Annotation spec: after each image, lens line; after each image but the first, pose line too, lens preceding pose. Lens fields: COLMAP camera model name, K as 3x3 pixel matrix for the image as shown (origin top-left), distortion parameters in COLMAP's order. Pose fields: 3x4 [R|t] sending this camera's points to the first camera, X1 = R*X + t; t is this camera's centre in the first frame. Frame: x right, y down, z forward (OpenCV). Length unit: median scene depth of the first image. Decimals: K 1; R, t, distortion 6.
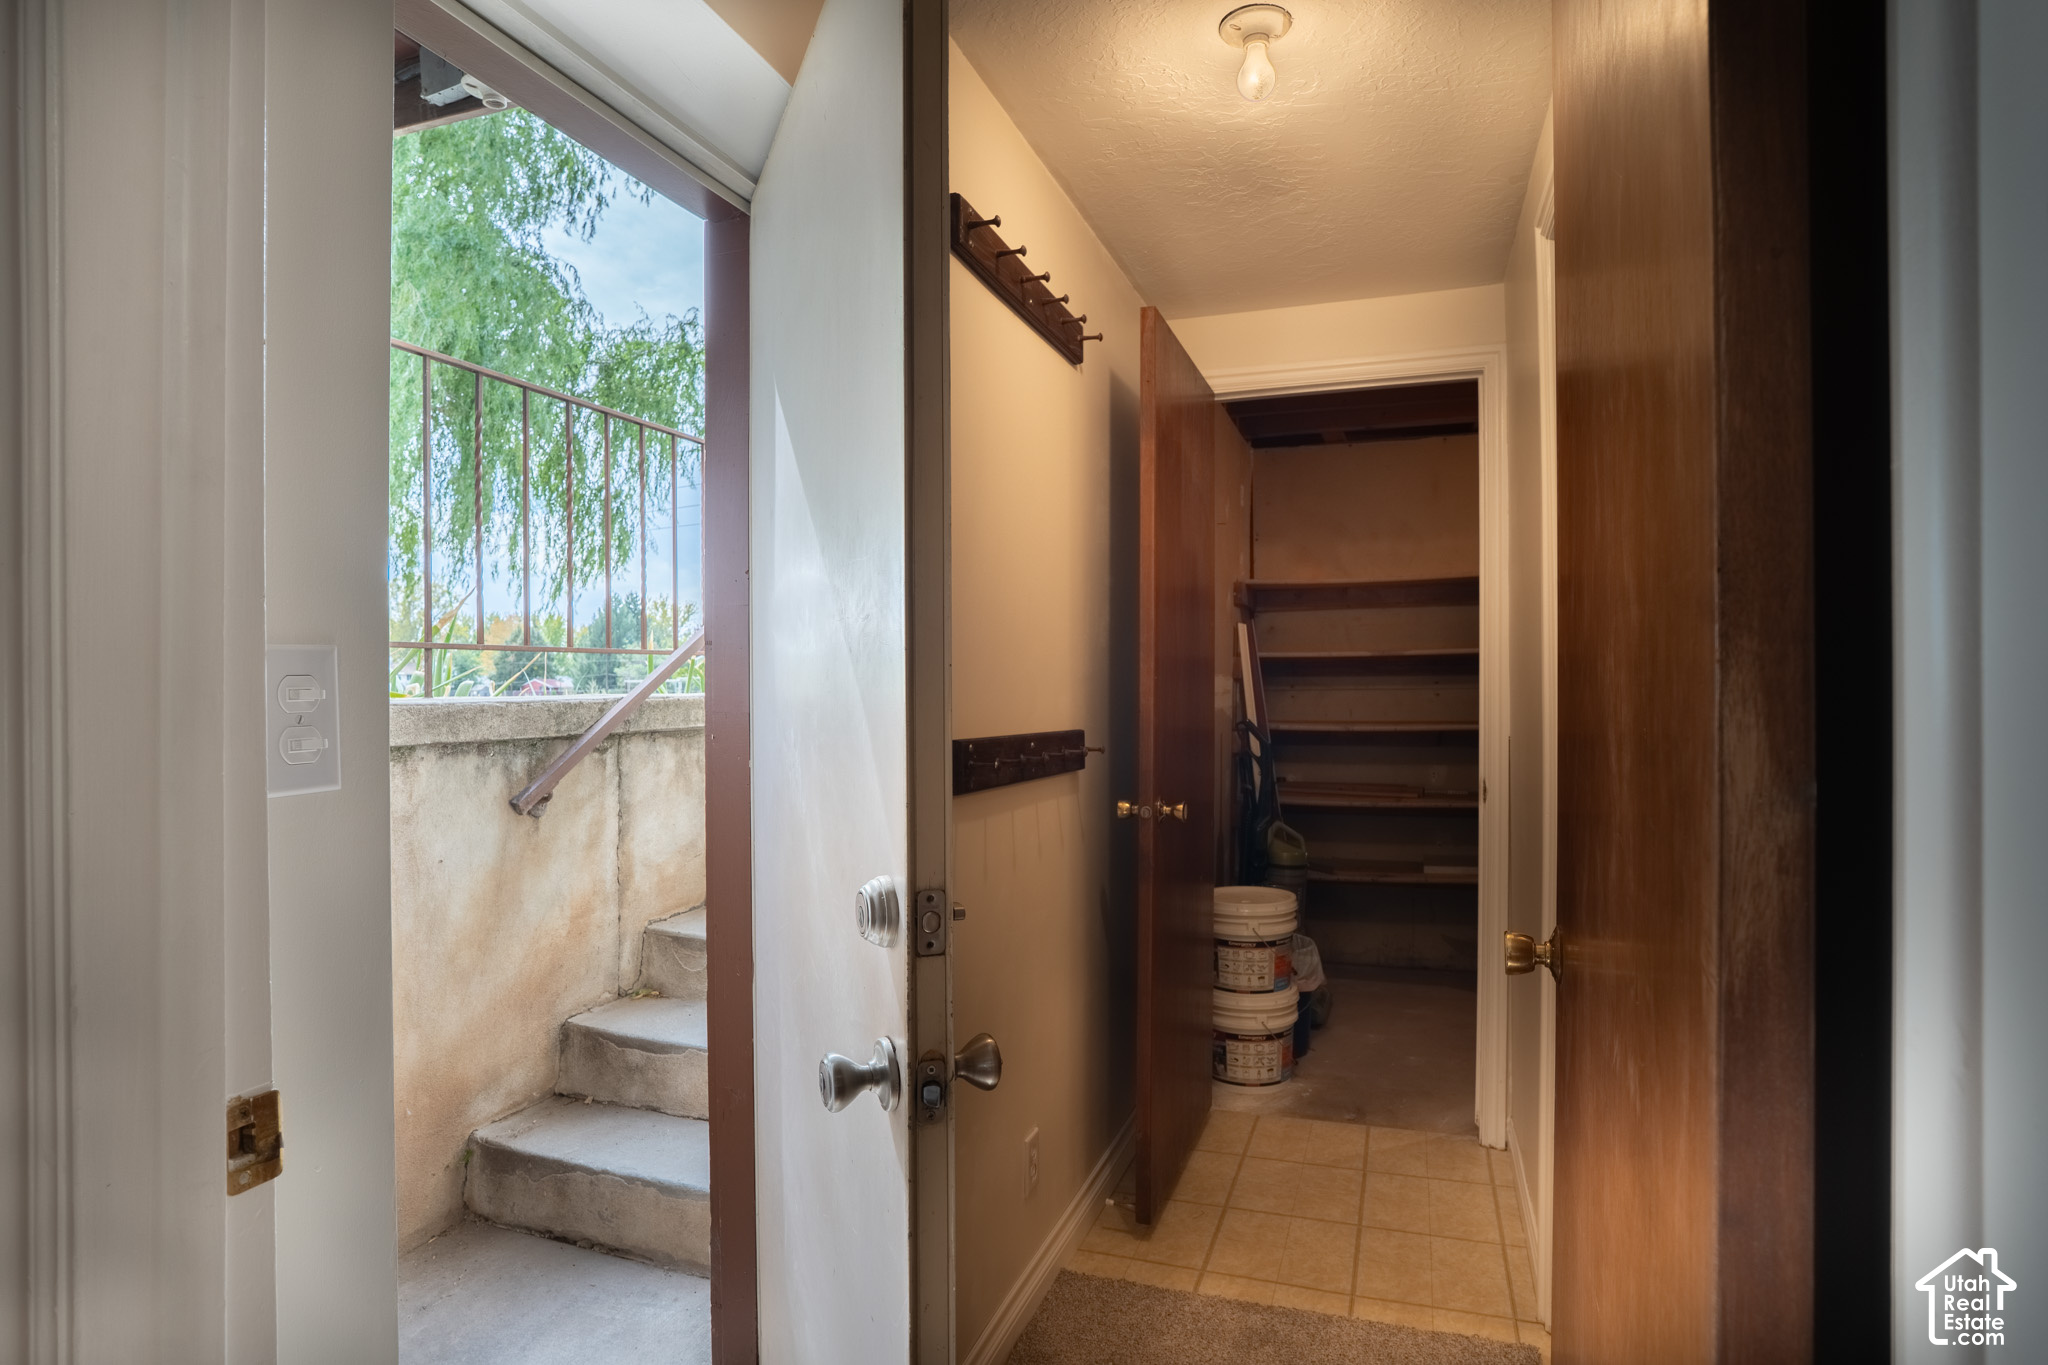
lens RADIAL K [[1173.6, 0, 1024.0], [0, 1173.6, 682.5], [0, 0, 1]] dist [-0.000443, -0.000041]
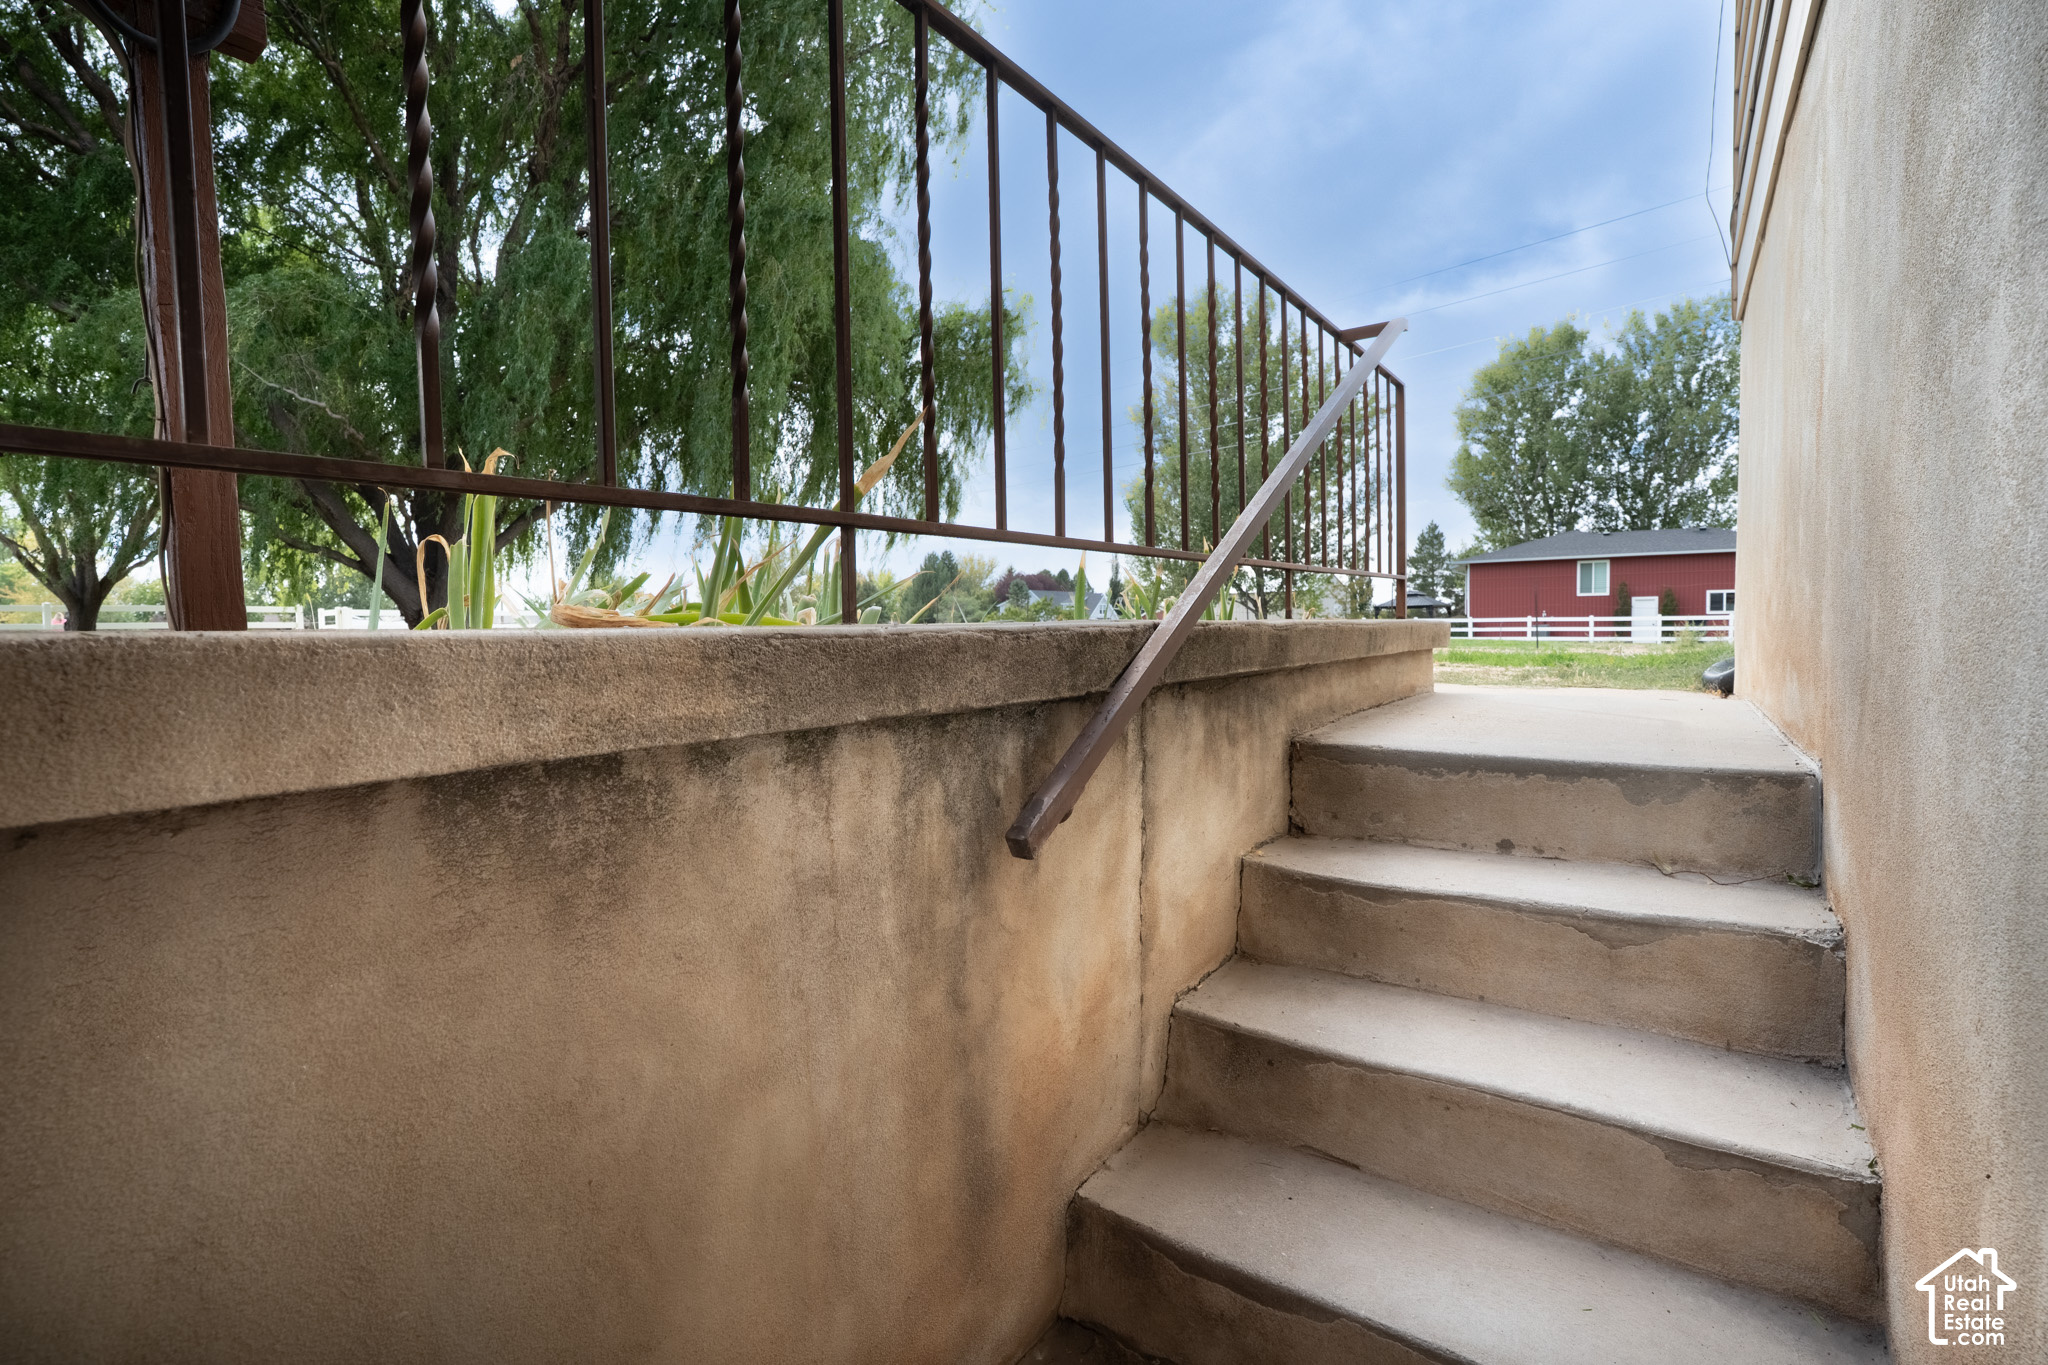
lens RADIAL K [[892.8, 0, 1024.0], [0, 892.8, 682.5], [0, 0, 1]] dist [-0.000734, -0.000031]
pose [[0.977748, 0.004411, -0.209738, -0.318612], [0.008848, 0.998022, 0.062236, 0.013759], [0.209598, -0.062707, 0.975775, 0.576609]]
